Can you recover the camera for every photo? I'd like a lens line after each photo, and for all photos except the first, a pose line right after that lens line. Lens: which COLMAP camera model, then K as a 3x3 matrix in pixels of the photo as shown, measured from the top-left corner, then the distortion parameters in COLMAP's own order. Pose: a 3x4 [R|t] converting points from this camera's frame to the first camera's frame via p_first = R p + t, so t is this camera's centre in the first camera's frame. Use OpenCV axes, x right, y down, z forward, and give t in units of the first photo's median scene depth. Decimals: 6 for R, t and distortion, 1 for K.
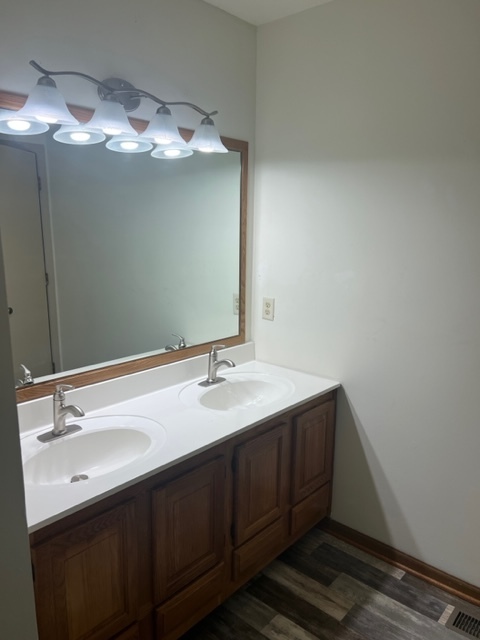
lens RADIAL K [[526.6, 0, 240.0], [0, 526.6, 320.0], [0, 0, 1]] dist [0.202773, -0.001922]
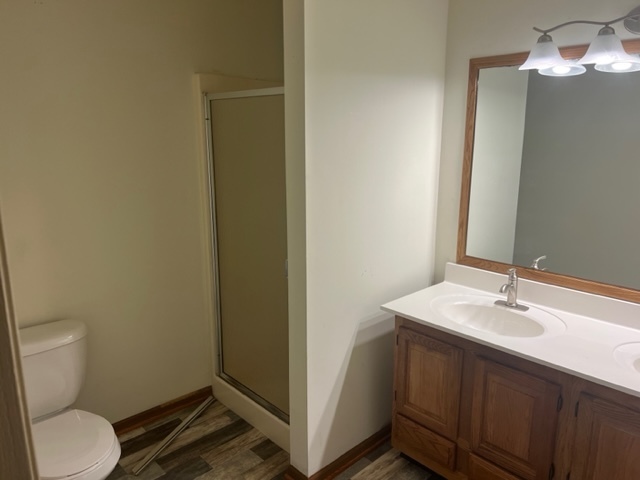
lens RADIAL K [[473.0, 0, 320.0], [0, 473.0, 240.0], [0, 0, 1]] dist [-0.000788, -0.003893]
pose [[-0.105787, 0.179187, -0.978111, 0.852034], [-0.218784, 0.955333, 0.198676, -0.070475], [0.970022, 0.235012, -0.061859, 0.635025]]
